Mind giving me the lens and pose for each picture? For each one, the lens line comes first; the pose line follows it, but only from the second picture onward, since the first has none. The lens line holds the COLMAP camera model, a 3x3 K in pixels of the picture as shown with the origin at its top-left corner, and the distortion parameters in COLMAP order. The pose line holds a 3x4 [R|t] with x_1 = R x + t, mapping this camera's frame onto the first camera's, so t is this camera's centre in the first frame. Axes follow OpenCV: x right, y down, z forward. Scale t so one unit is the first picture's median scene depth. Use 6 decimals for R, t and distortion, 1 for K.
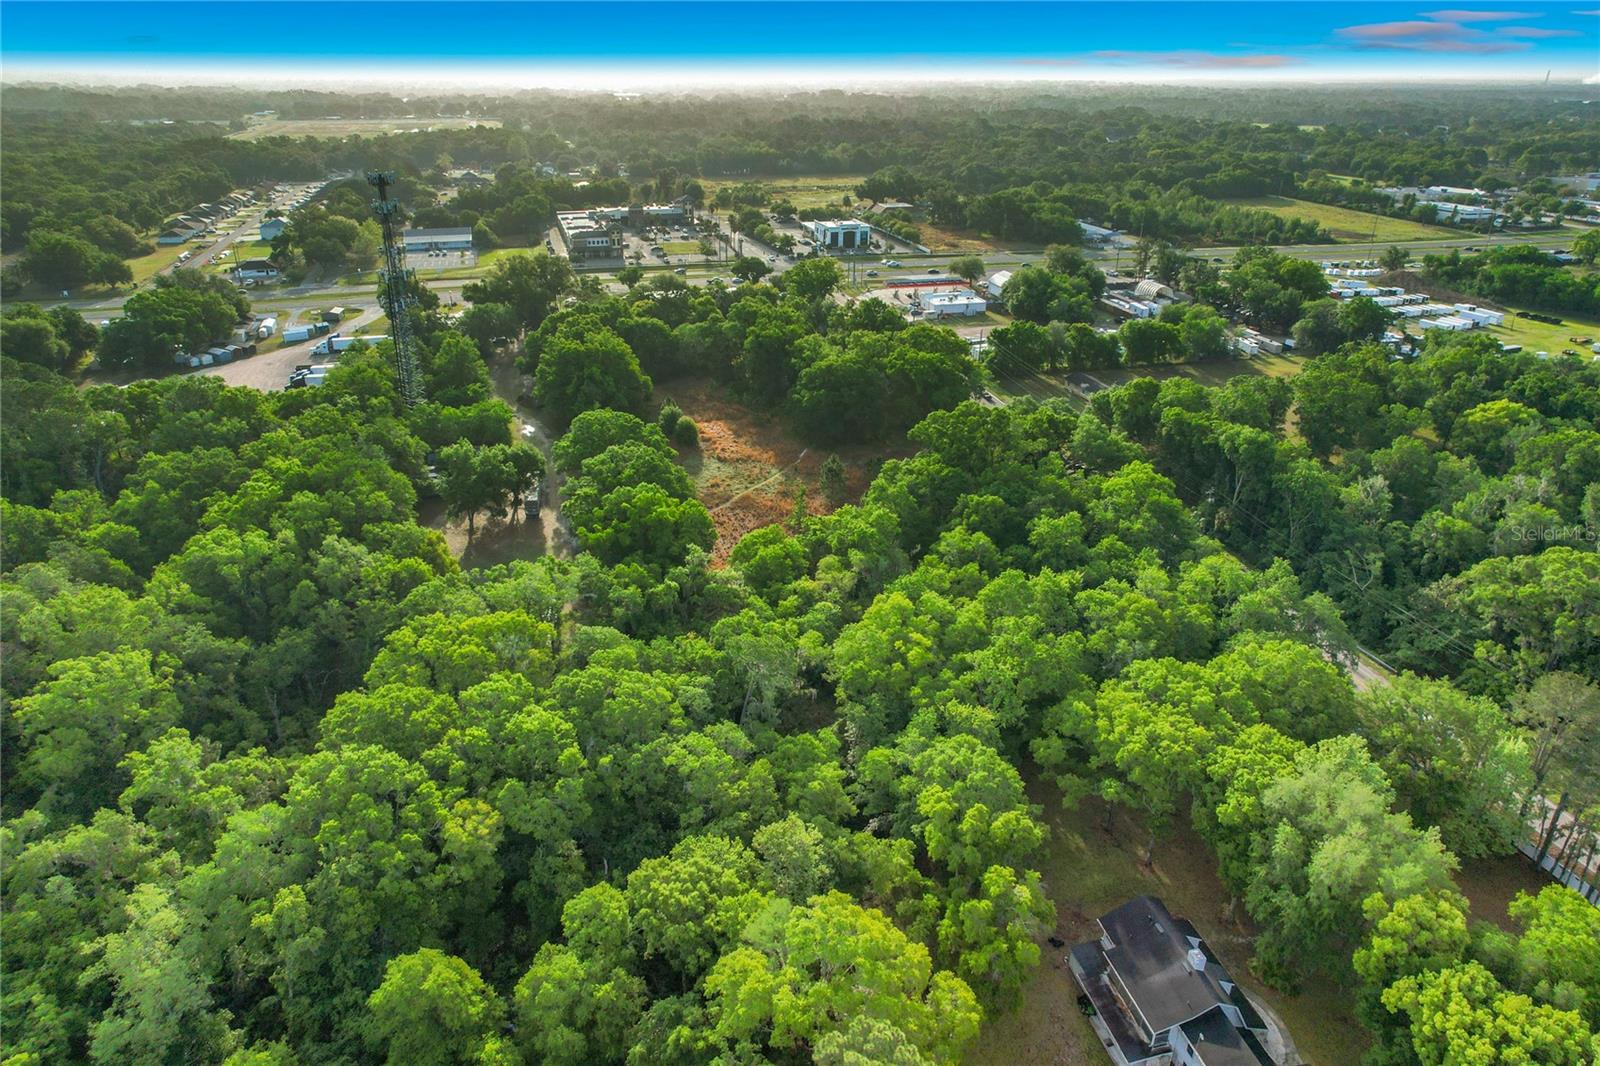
lens RADIAL K [[1039.5, 0, 814.6], [0, 1039.5, 524.9], [0, 0, 1]] dist [-0.075267, 0.070165]
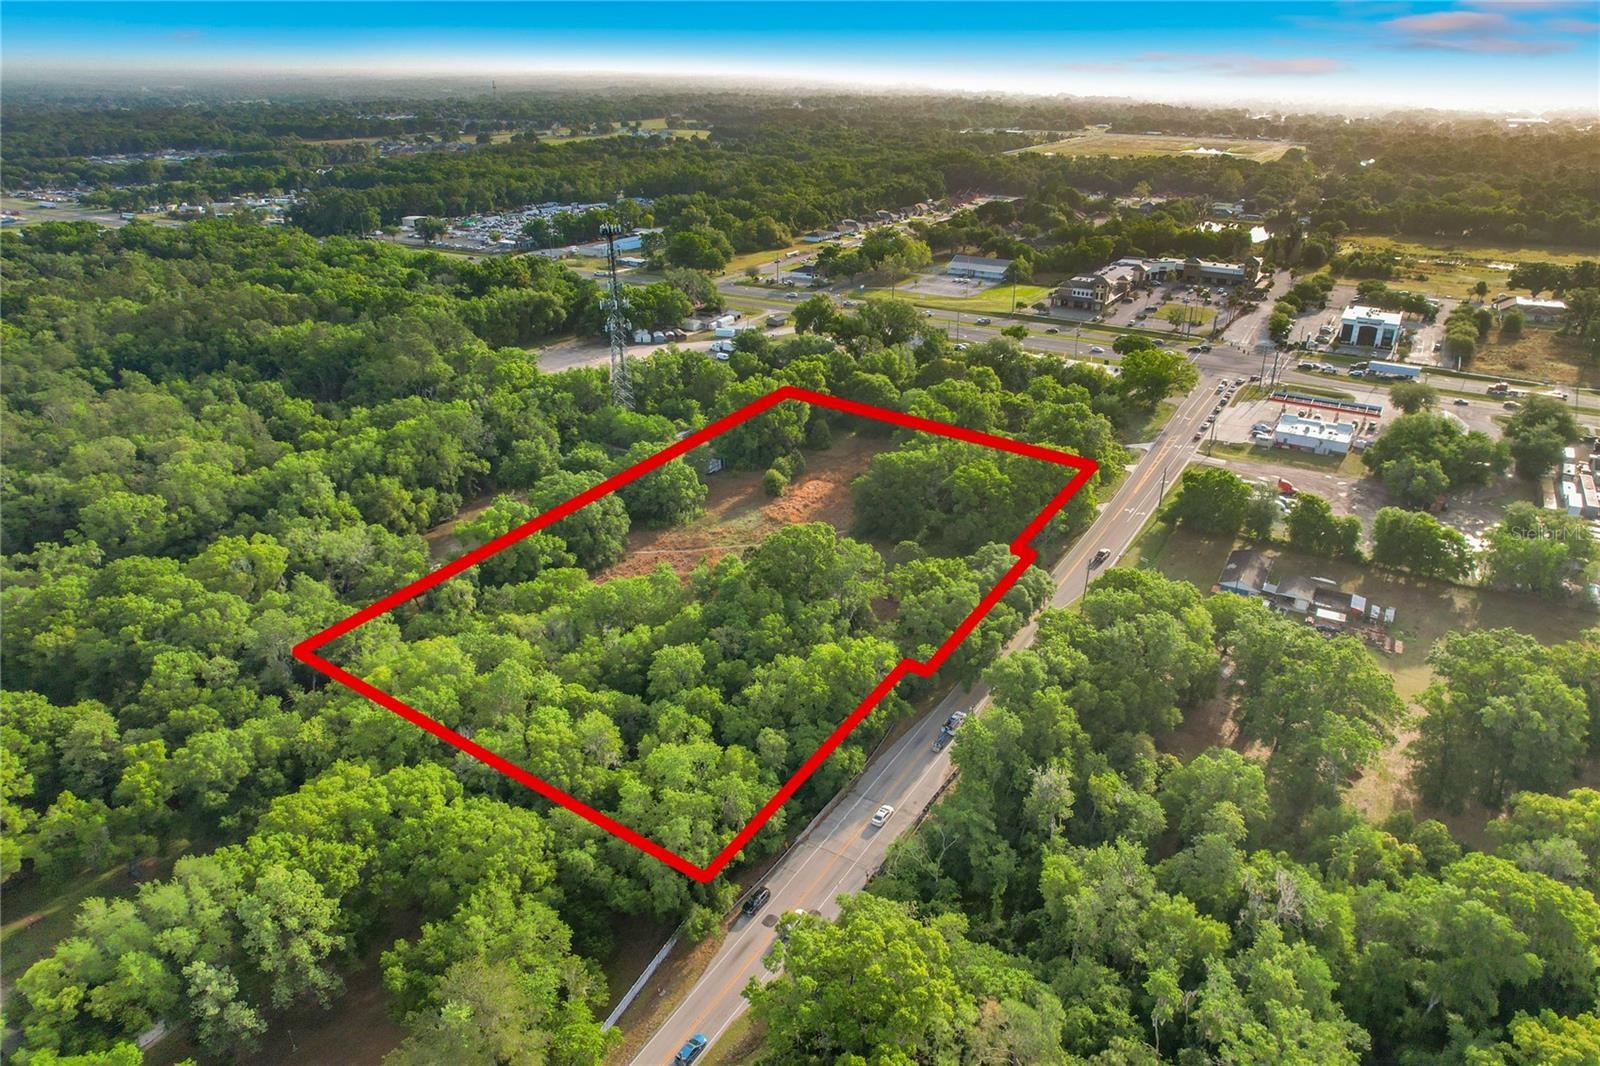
lens RADIAL K [[1039.5, 0, 812.0], [0, 1039.5, 534.0], [0, 0, 1]] dist [-0.075267, 0.070165]
pose [[0.681742, 0.297464, -0.668388, 0.449377], [-0.295338, 0.947756, 0.120558, -0.126549], [0.669330, 0.115211, 0.733978, 0.159535]]
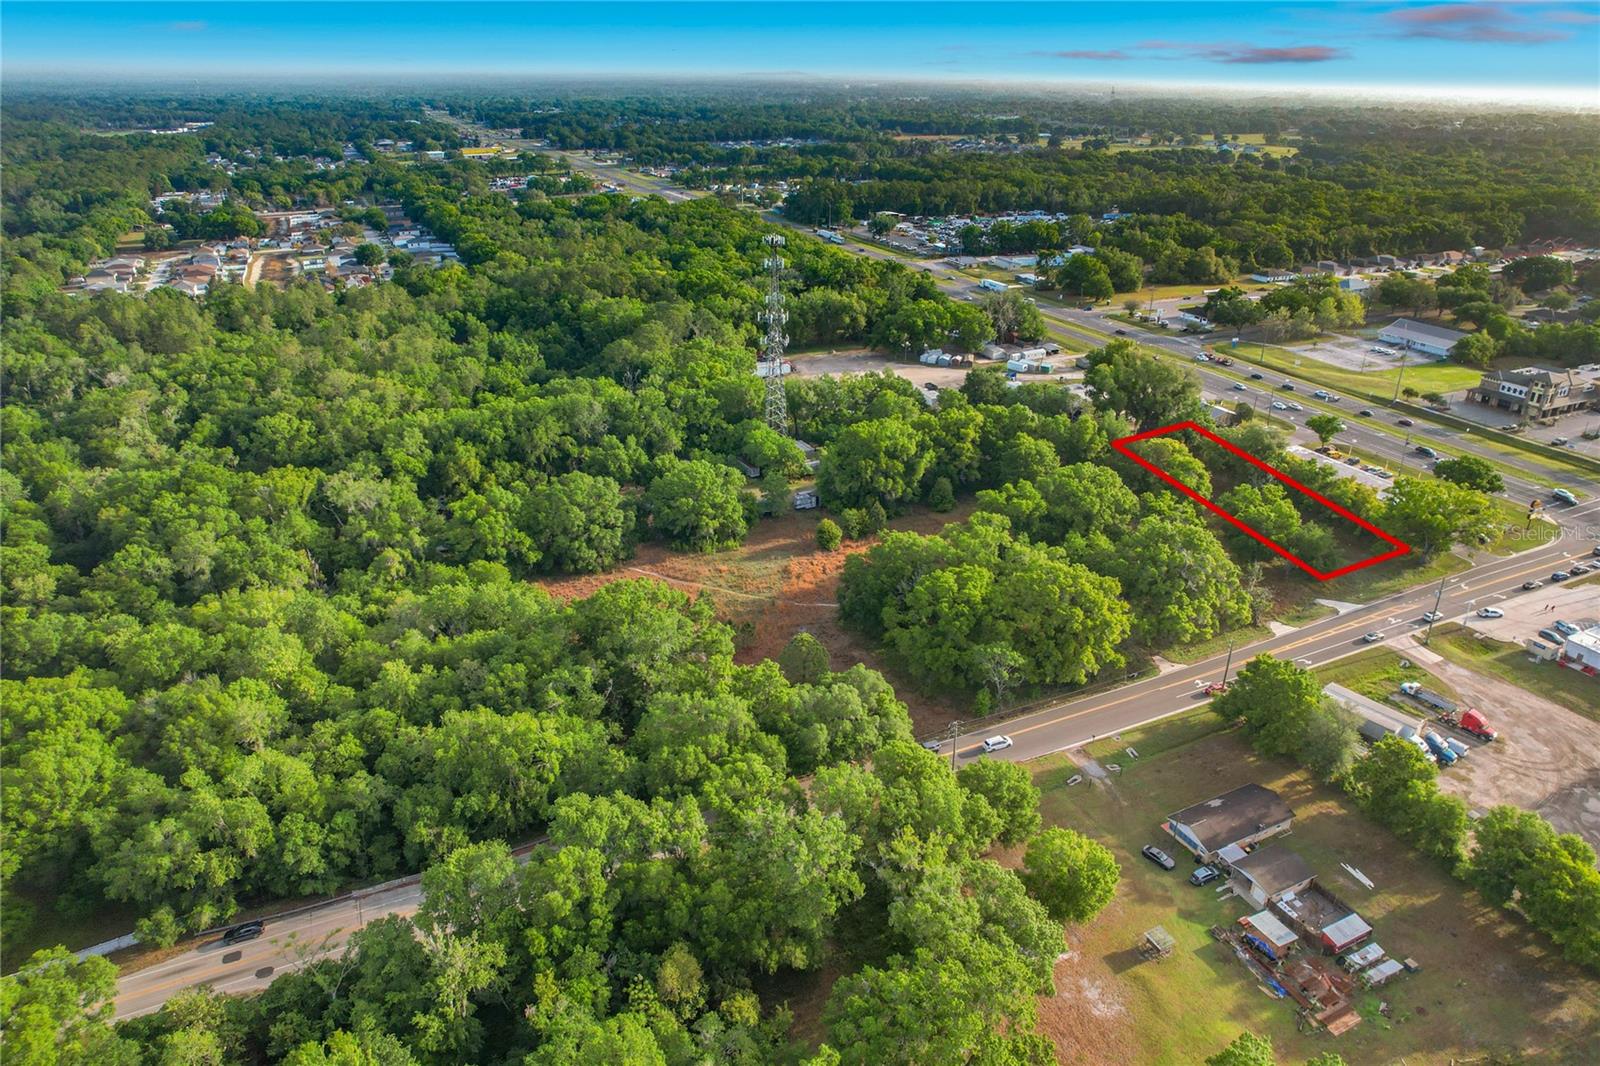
lens RADIAL K [[1039.5, 0, 816.6], [0, 1039.5, 521.7], [0, 0, 1]] dist [-0.075267, 0.070165]
pose [[0.156959, 0.392818, -0.906123, 0.530128], [-0.408544, 0.861137, 0.302548, -0.273548], [0.899142, 0.322703, 0.295646, 0.478552]]
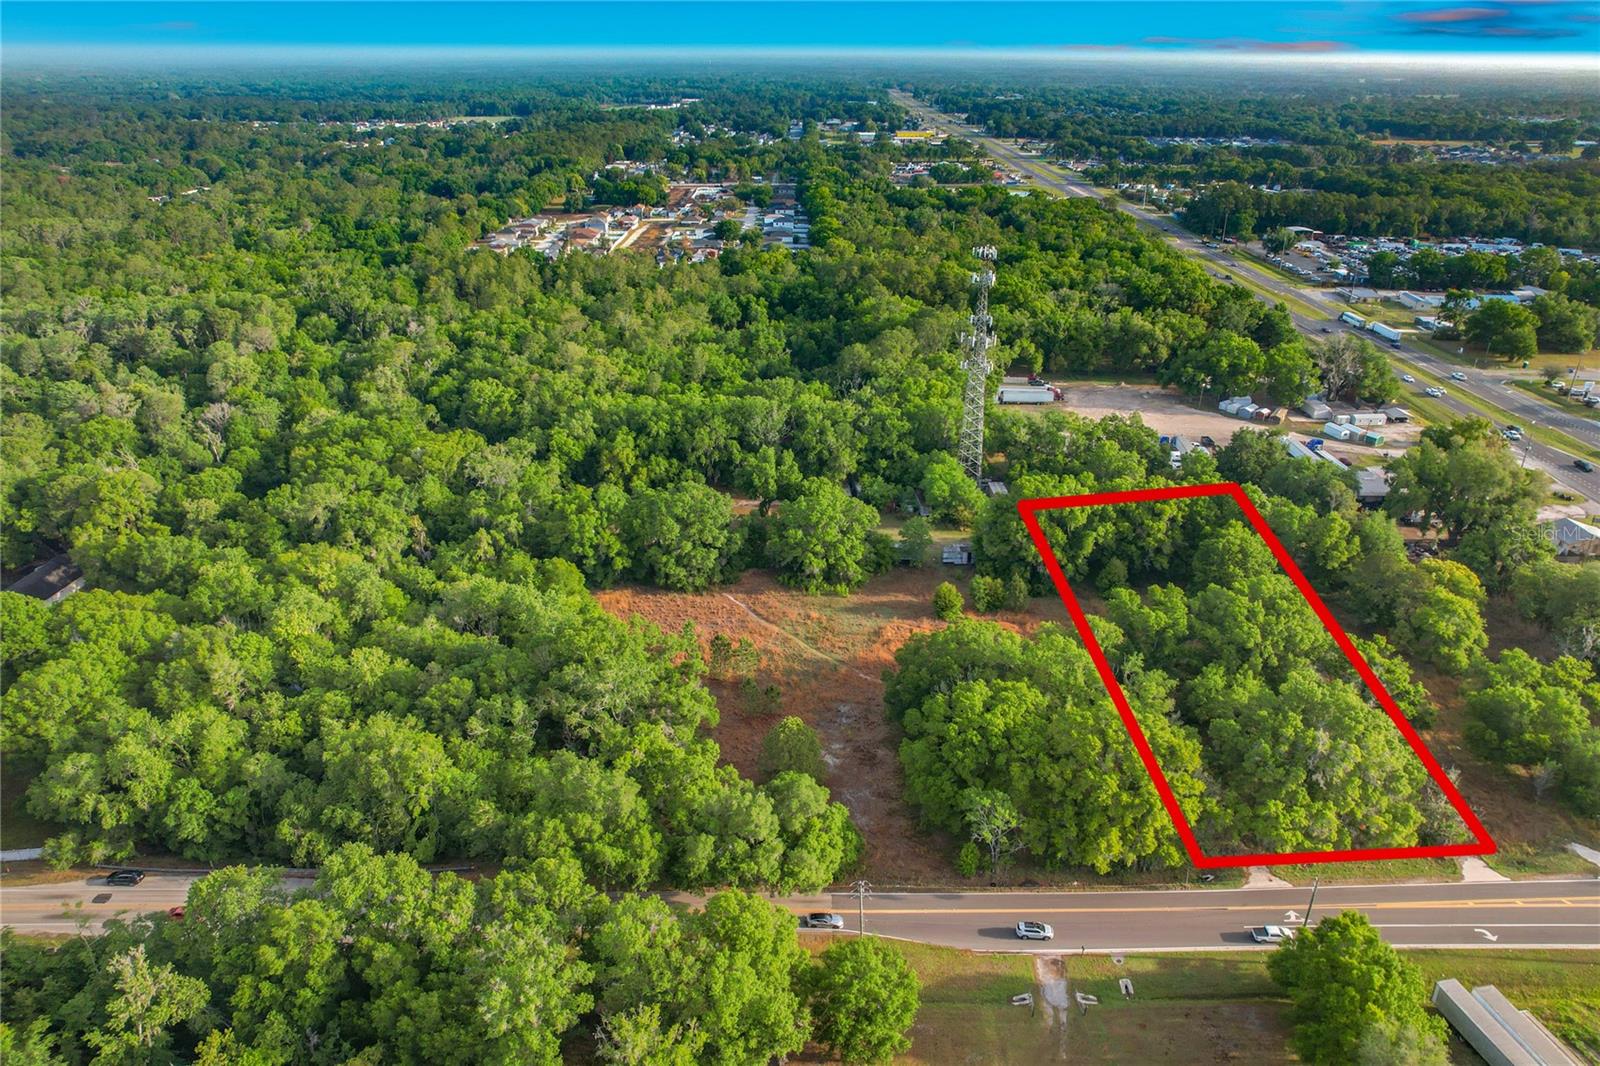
lens RADIAL K [[1039.5, 0, 815.3], [0, 1039.5, 560.4], [0, 0, 1]] dist [-0.075267, 0.070165]
pose [[-0.274703, 0.418849, -0.865508, 0.432610], [-0.402893, 0.767167, 0.499132, -0.341920], [0.873050, 0.485820, -0.041991, 0.639042]]
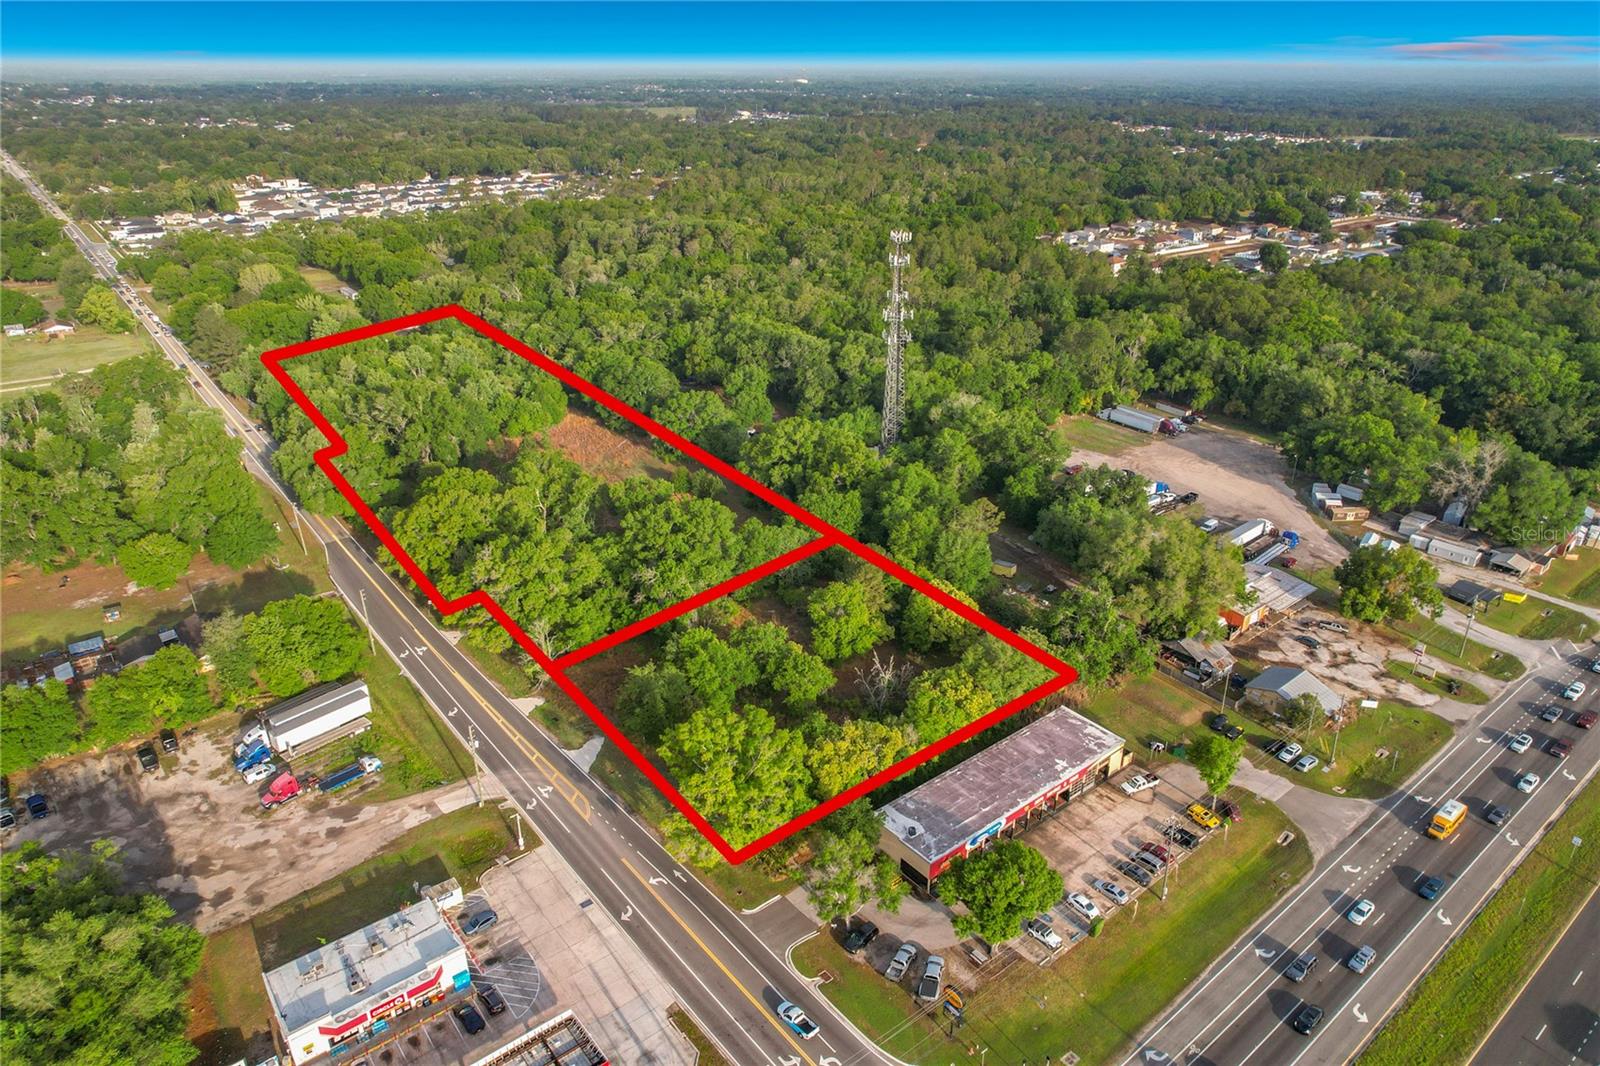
lens RADIAL K [[1039.5, 0, 807.3], [0, 1039.5, 550.7], [0, 0, 1]] dist [-0.075267, 0.070165]
pose [[-0.924906, 0.149597, -0.349527, 0.101949], [-0.171108, 0.657183, 0.734052, -0.597677], [0.339515, 0.738736, -0.582236, 1.197981]]
